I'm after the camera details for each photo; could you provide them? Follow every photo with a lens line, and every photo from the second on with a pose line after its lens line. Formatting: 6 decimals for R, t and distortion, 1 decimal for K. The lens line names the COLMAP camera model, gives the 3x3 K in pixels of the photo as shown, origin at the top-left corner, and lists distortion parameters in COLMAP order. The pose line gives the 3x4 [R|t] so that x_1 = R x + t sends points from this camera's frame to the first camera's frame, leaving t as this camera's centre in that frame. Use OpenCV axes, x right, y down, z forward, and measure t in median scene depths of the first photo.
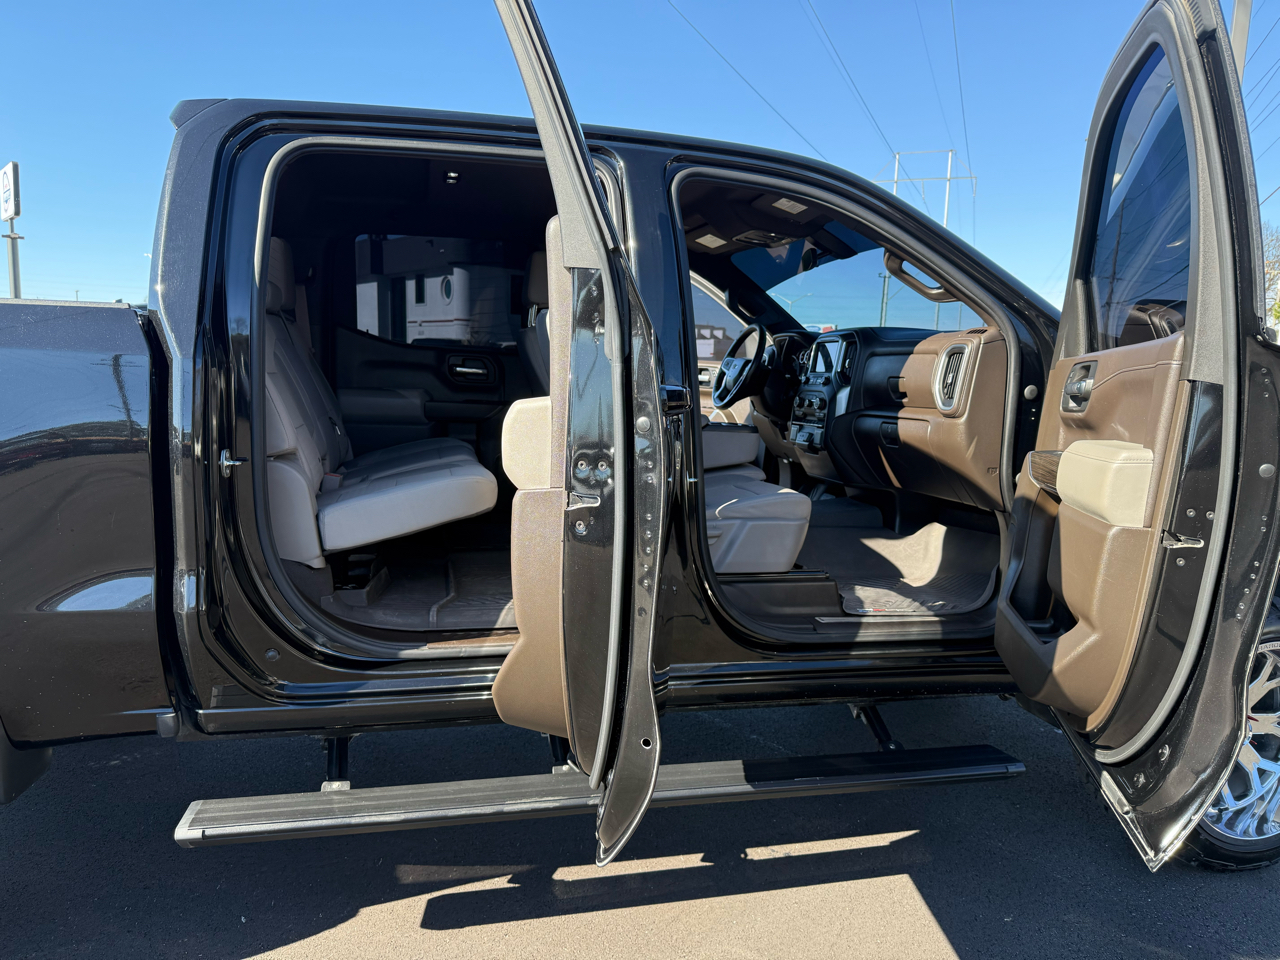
lens RADIAL K [[937.4, 0, 645.4], [0, 937.4, 477.4], [0, 0, 1]] dist [0.054394, -0.060855]
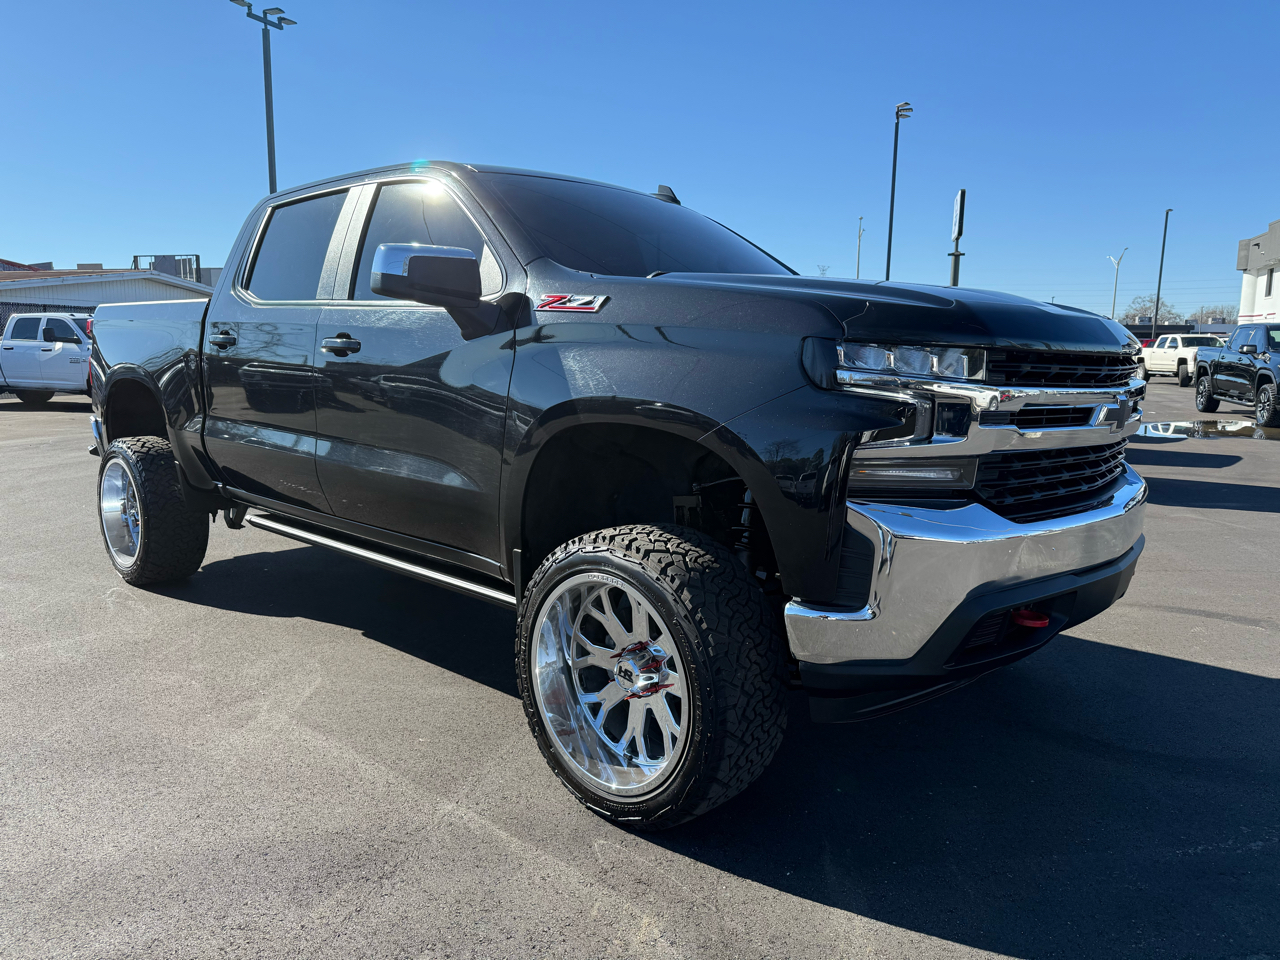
lens RADIAL K [[937.4, 0, 617.9], [0, 937.4, 457.4], [0, 0, 1]] dist [0.054394, -0.060855]
pose [[0.526922, 0.079601, -0.846178, 0.132675], [-0.099856, 0.994507, 0.031373, 0.001981], [0.844027, 0.067965, 0.531977, 0.044510]]
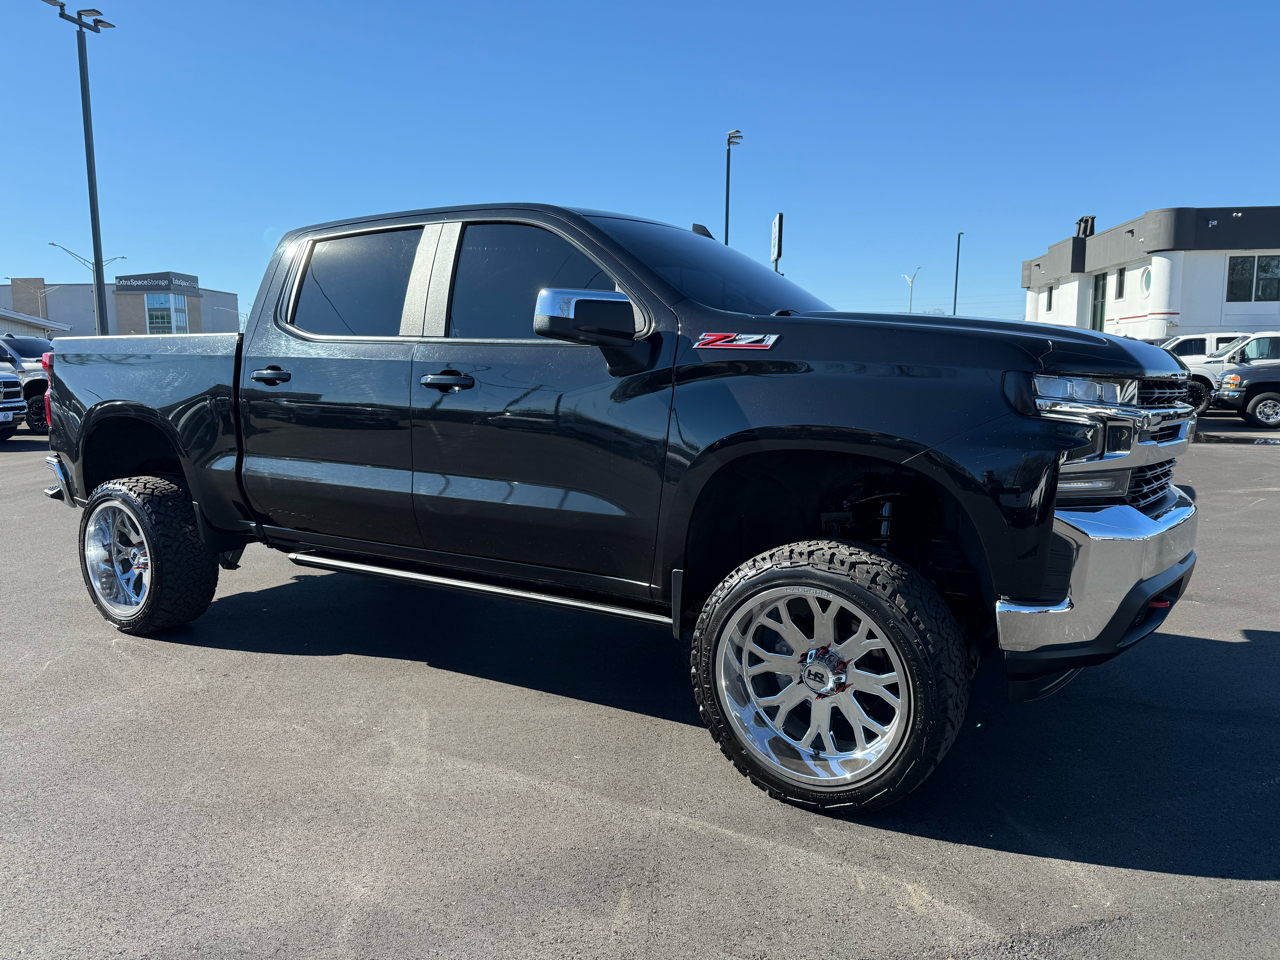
lens RADIAL K [[937.4, 0, 616.2], [0, 937.4, 464.6], [0, 0, 1]] dist [0.054394, -0.060855]
pose [[0.681556, 0.048832, -0.730135, 0.115948], [-0.064300, 0.997908, 0.006719, 0.003669], [0.728935, 0.042368, 0.683270, 0.010252]]
